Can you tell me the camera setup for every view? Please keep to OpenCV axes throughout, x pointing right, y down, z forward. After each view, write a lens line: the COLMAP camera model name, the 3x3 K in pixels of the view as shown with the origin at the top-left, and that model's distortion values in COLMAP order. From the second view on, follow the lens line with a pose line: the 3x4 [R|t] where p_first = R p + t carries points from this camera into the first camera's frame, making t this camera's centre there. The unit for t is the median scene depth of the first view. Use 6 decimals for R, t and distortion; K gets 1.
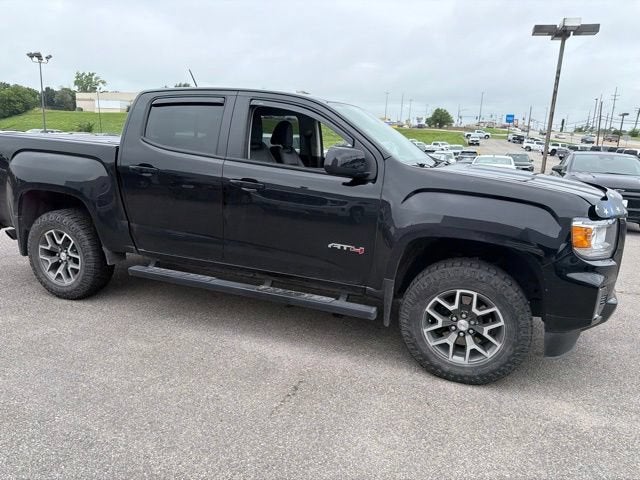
lens RADIAL K [[460.2, 0, 322.2], [0, 460.2, 241.0], [0, 0, 1]] dist [0.008758, -0.003560]
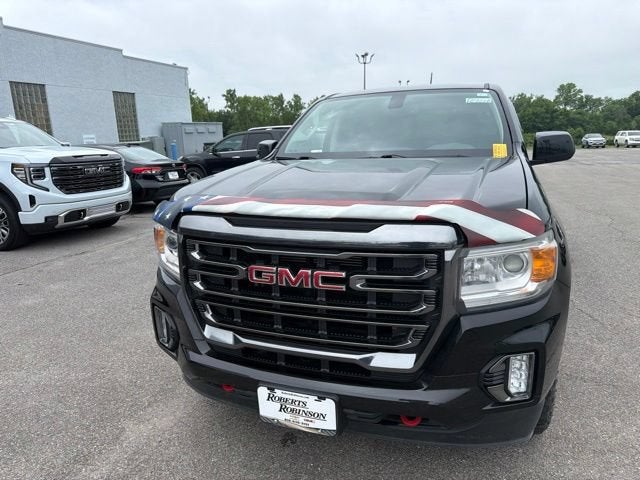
lens RADIAL K [[463.4, 0, 320.0], [0, 463.4, 240.0], [0, 0, 1]] dist [0.003338, -0.002692]
pose [[0.003385, 0.180783, -0.983517, 1.255177], [-0.186553, 0.966371, 0.176989, -0.190196], [0.982439, 0.182879, 0.036997, 1.107105]]
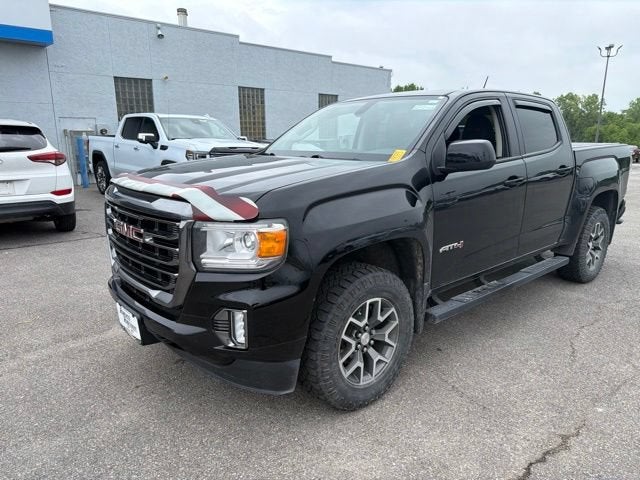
lens RADIAL K [[457.3, 0, 314.2], [0, 457.3, 242.2], [0, 0, 1]] dist [0.067728, -0.087175]
pose [[-0.476423, 0.152426, -0.865903, 1.270826], [-0.214087, 0.935103, 0.282399, -0.327382], [0.852753, 0.319920, -0.412872, 1.747773]]
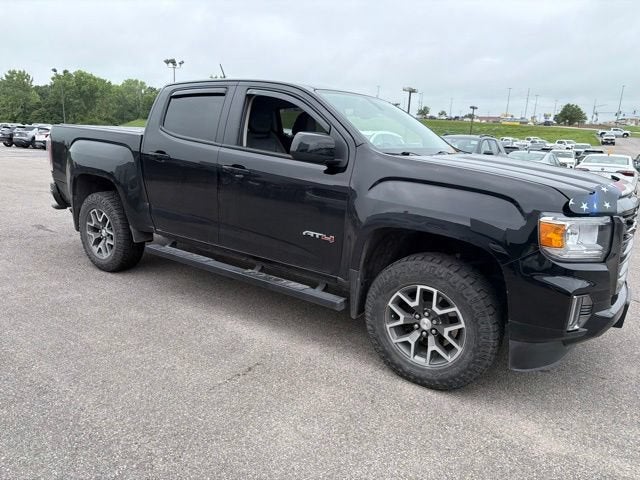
lens RADIAL K [[459.9, 0, 321.2], [0, 459.9, 236.4], [0, 0, 1]] dist [0.032074, -0.035158]
pose [[0.969956, 0.054037, -0.237202, 0.303909], [-0.055662, 0.998450, -0.000155, 0.016696], [0.236826, 0.013354, 0.971460, 0.038895]]
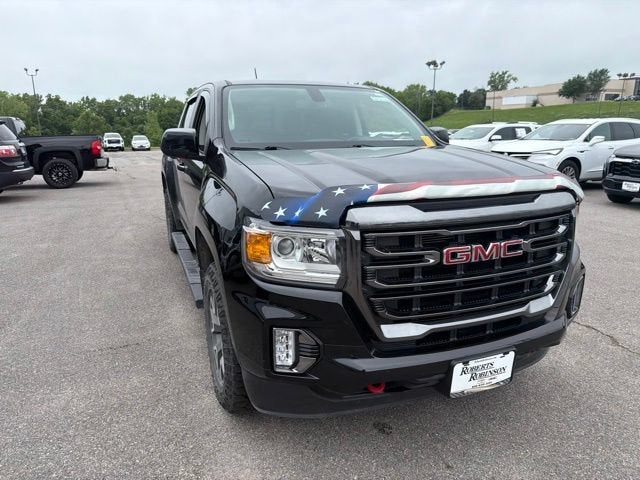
lens RADIAL K [[463.4, 0, 320.0], [0, 463.4, 240.0], [0, 0, 1]] dist [0.003338, -0.002692]
pose [[0.679760, 0.128508, -0.722089, 0.997412], [-0.124573, 0.990455, 0.058998, -0.062627], [0.722778, 0.049849, 0.689280, 0.515305]]
